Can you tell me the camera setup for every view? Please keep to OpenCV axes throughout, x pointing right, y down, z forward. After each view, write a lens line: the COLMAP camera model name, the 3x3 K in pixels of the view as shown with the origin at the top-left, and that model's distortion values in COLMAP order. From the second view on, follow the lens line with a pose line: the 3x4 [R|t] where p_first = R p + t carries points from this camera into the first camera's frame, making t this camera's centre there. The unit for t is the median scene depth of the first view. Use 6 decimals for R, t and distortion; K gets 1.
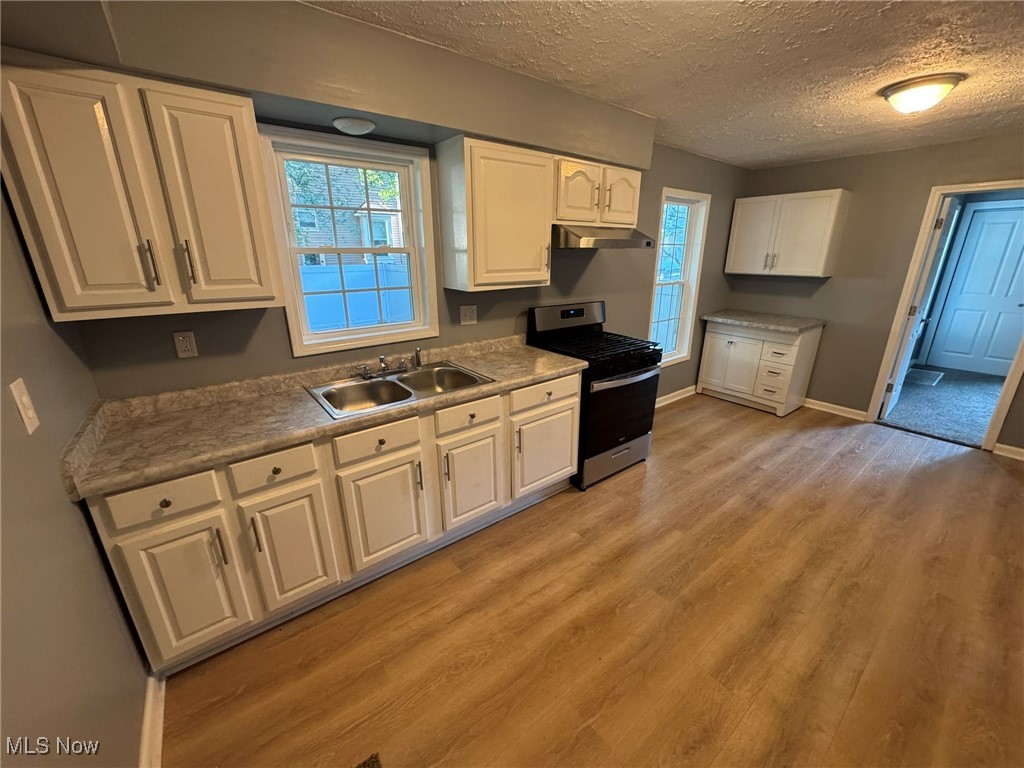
lens RADIAL K [[406.6, 0, 511.4], [0, 406.6, 383.8], [0, 0, 1]] dist [-0.003871, 0.000204]
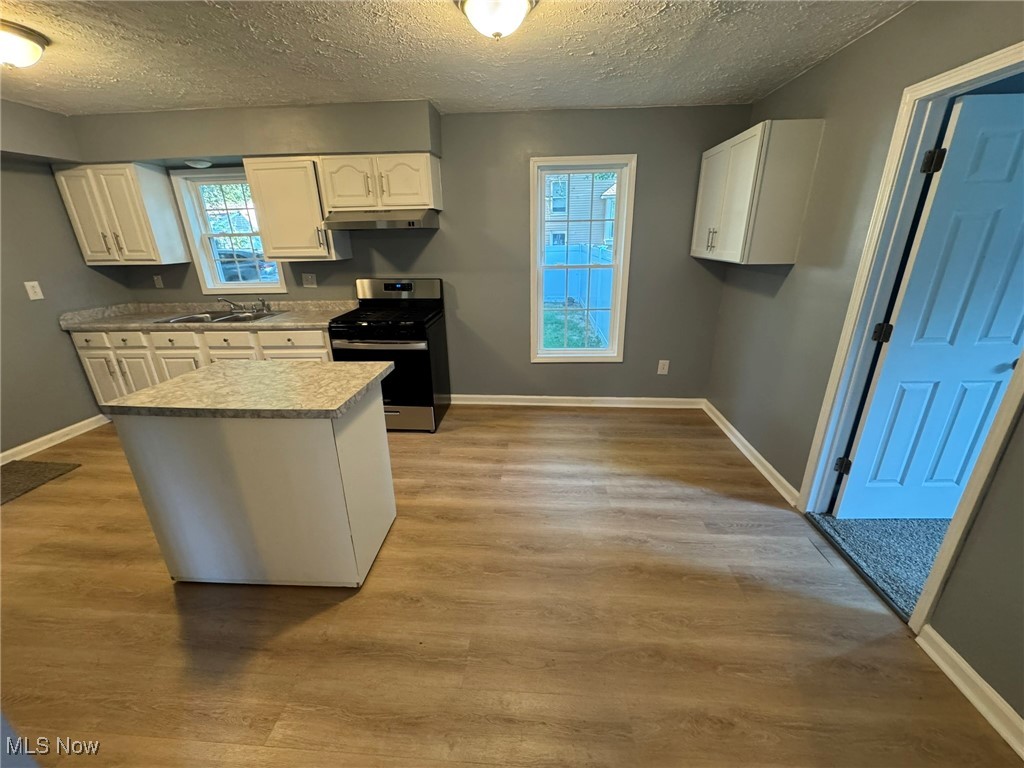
lens RADIAL K [[406.6, 0, 512.6], [0, 406.6, 383.8], [0, 0, 1]] dist [-0.003871, 0.000204]
pose [[0.743321, 0.218780, -0.632146, 1.599671], [-0.191320, 0.975060, 0.112493, -0.132778], [0.640992, 0.037324, 0.766640, 0.461476]]
